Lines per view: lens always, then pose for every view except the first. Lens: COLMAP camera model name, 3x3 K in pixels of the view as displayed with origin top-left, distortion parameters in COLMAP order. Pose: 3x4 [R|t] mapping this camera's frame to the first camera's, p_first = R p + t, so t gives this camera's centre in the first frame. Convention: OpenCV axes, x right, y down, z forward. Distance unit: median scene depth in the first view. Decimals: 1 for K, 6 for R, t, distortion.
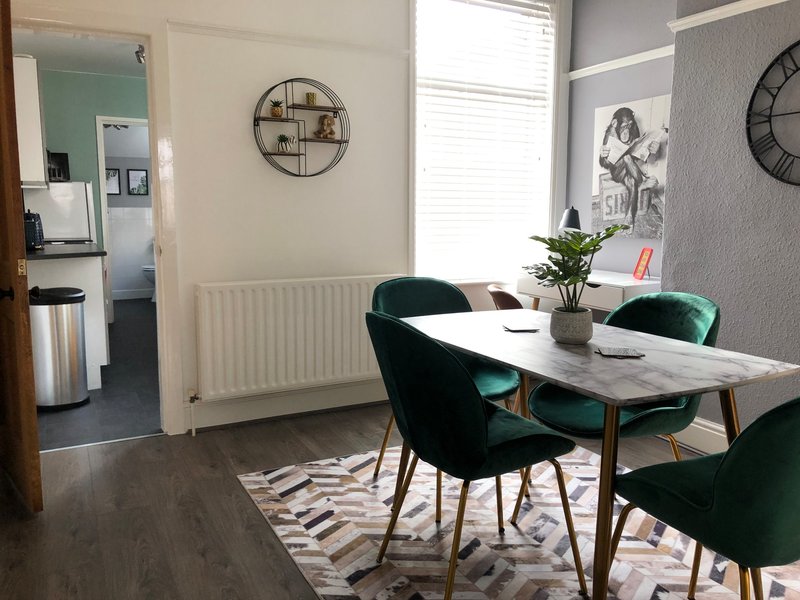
lens RADIAL K [[652.5, 0, 405.4], [0, 652.5, 294.6], [0, 0, 1]] dist [0.045322, -0.063911]
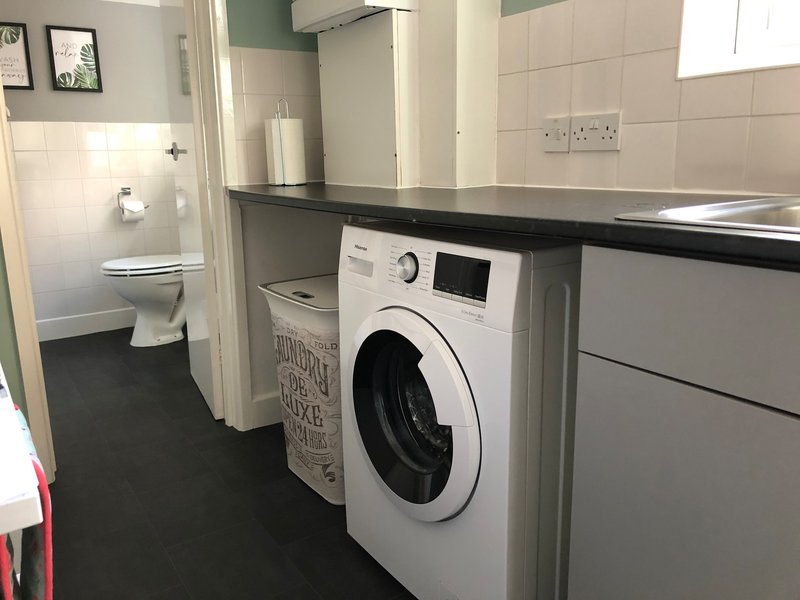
lens RADIAL K [[652.5, 0, 406.3], [0, 652.5, 289.0], [0, 0, 1]] dist [0.045322, -0.063911]
pose [[0.992349, -0.047202, 0.114087, -0.256676], [0.038495, 0.996260, 0.077356, -0.051849], [-0.117312, -0.072372, 0.990454, 0.560481]]
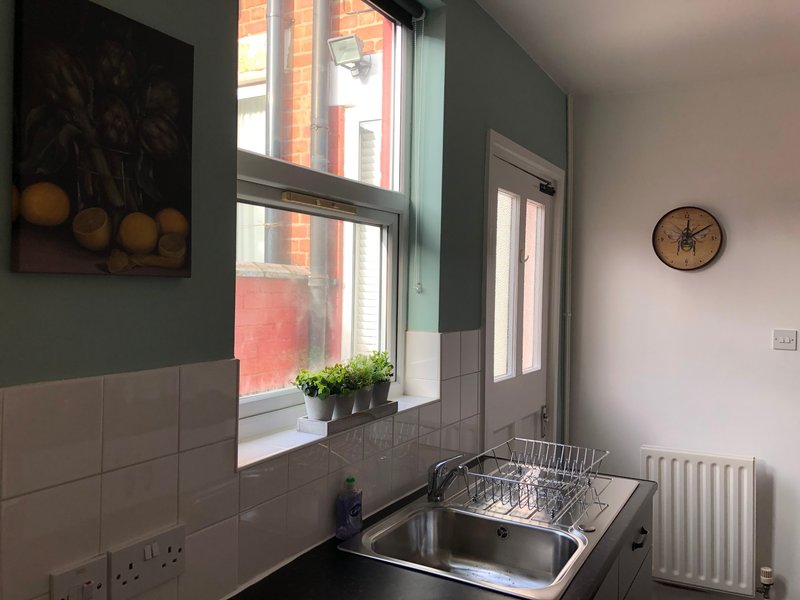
lens RADIAL K [[652.5, 0, 392.4], [0, 652.5, 301.2], [0, 0, 1]] dist [0.045322, -0.063911]
pose [[-0.534396, -0.026517, 0.844818, -0.313088], [0.098575, 0.990732, 0.093451, -0.139760], [-0.839467, 0.133218, -0.526829, 0.769292]]
